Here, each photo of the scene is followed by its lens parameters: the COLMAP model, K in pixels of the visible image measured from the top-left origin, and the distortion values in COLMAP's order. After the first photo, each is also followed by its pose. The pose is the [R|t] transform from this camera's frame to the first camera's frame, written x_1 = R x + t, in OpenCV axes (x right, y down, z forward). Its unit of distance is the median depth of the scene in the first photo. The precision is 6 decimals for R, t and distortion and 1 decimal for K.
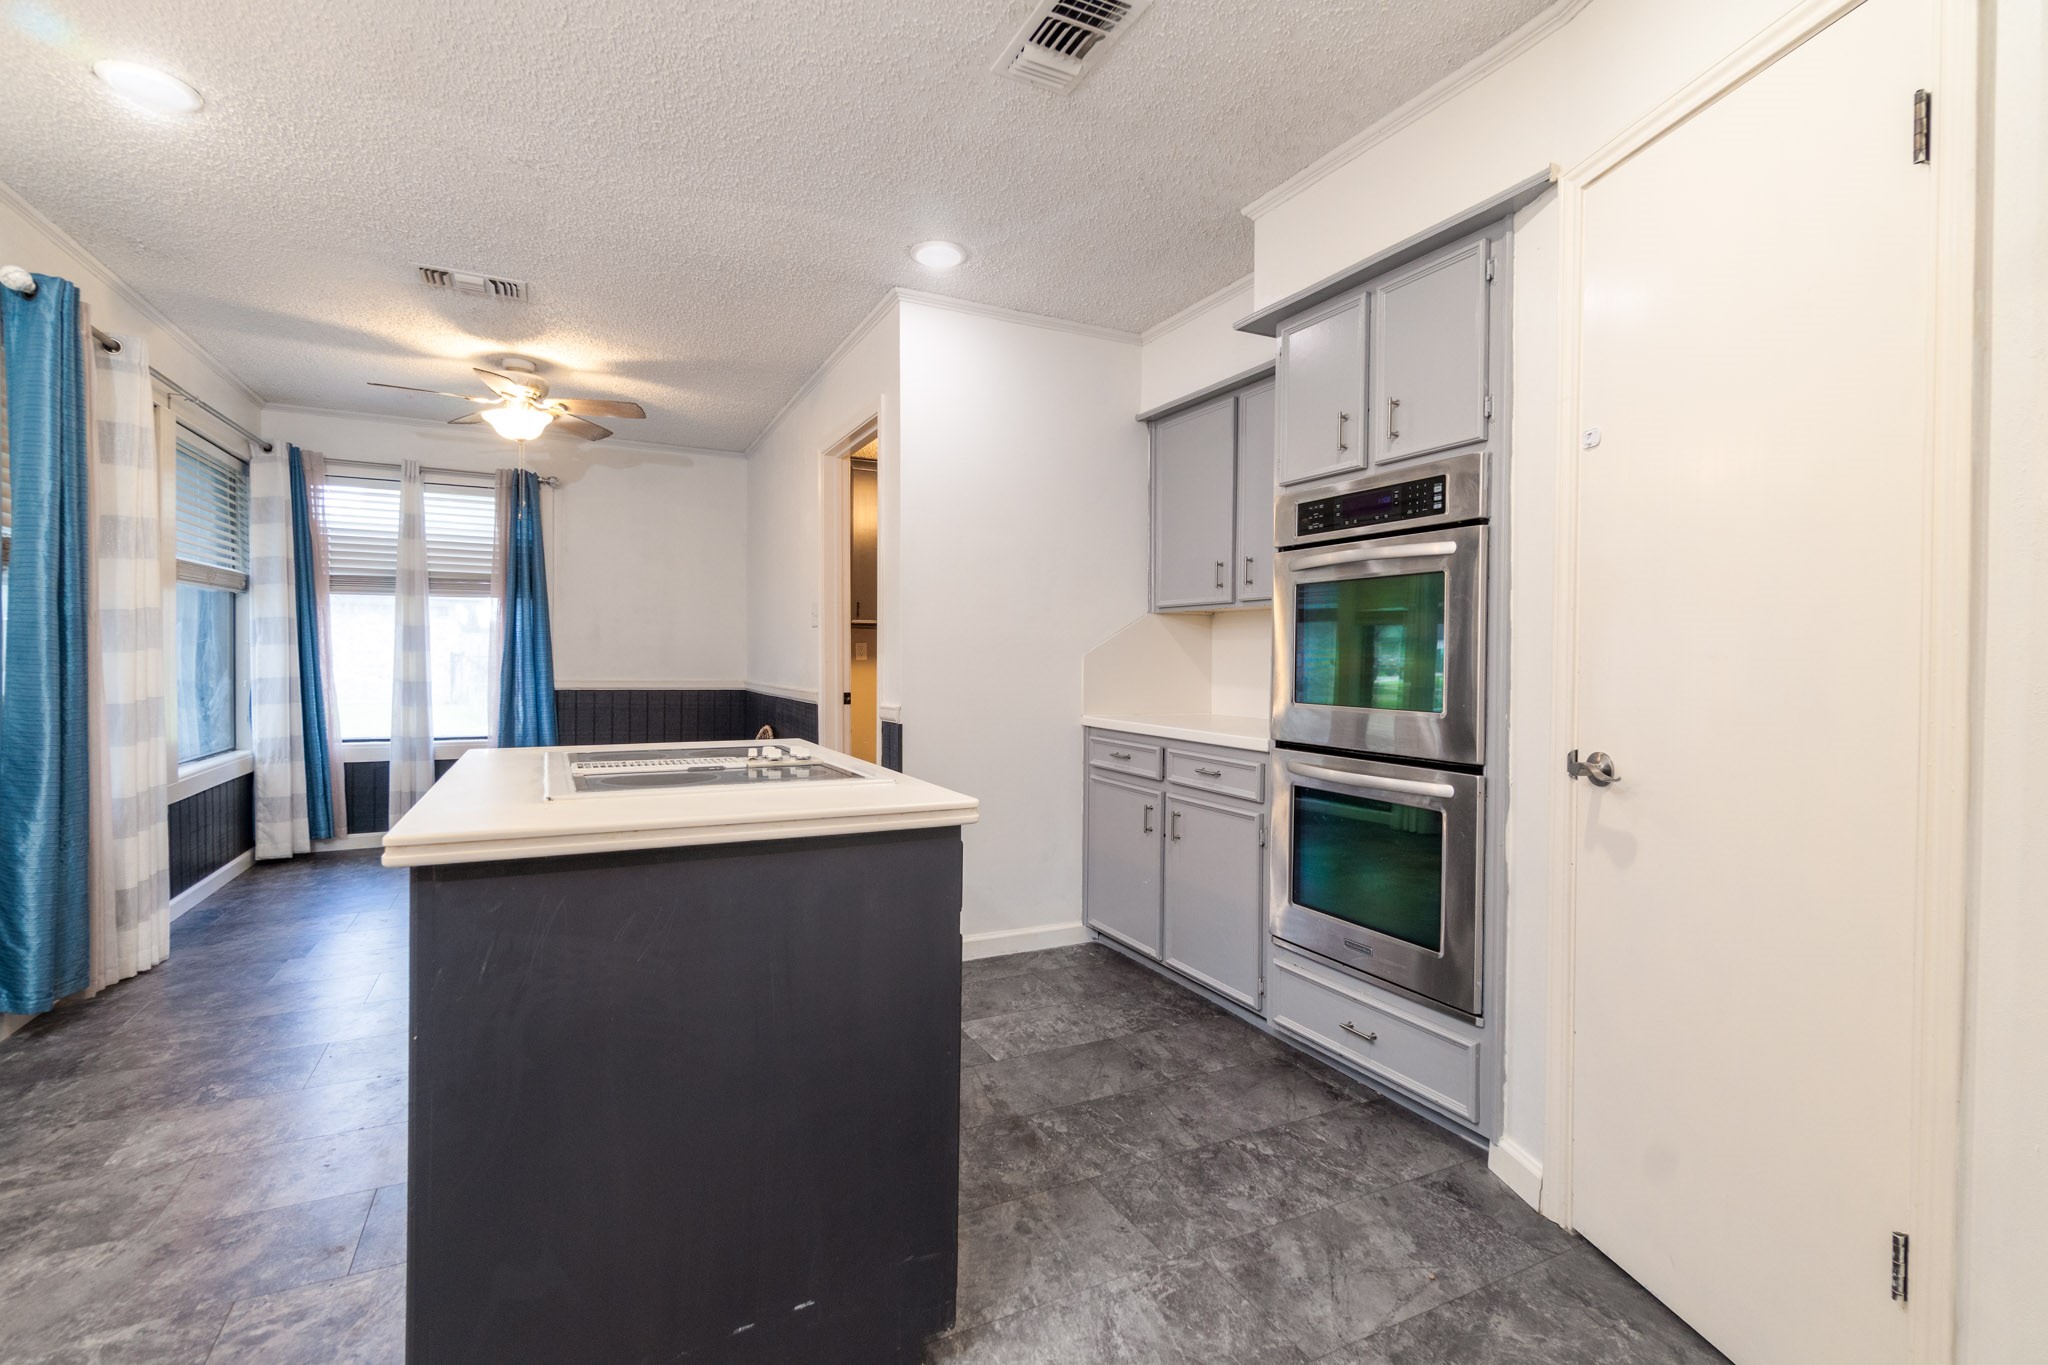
lens RADIAL K [[918.5, 0, 1007.2], [0, 918.5, 670.3], [0, 0, 1]] dist [0.003396, -0.000798]
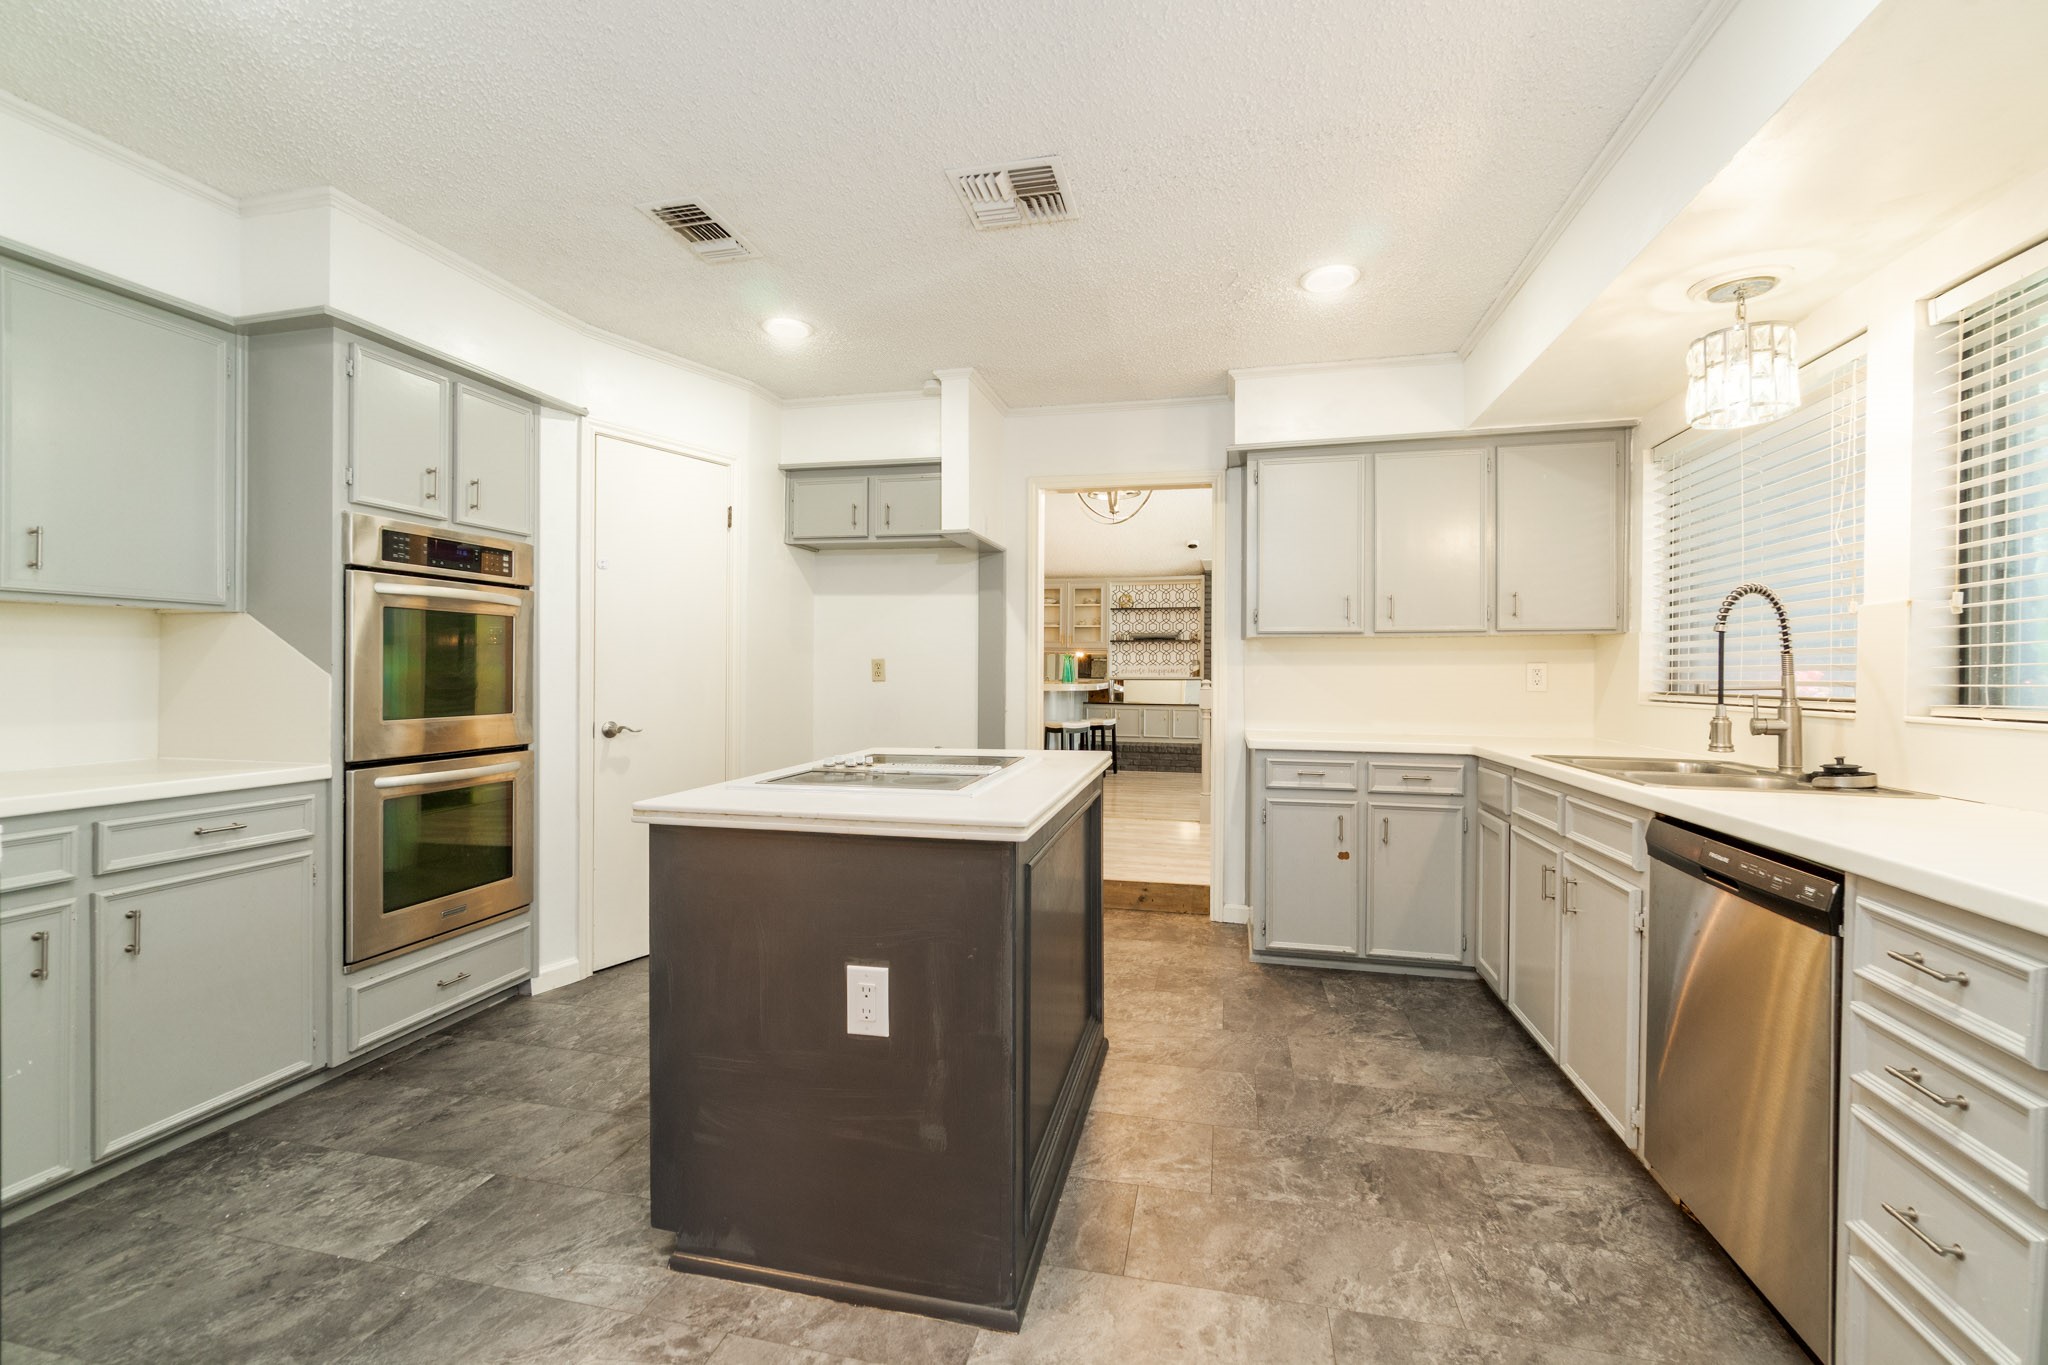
lens RADIAL K [[923.3, 0, 1027.2], [0, 923.3, 670.4], [0, 0, 1]] dist [-0.001977, -0.000123]
pose [[-0.781513, -0.012346, 0.623766, -0.670609], [-0.000534, 0.999817, 0.019119, -0.030931], [-0.623888, 0.014609, -0.781377, 1.008919]]
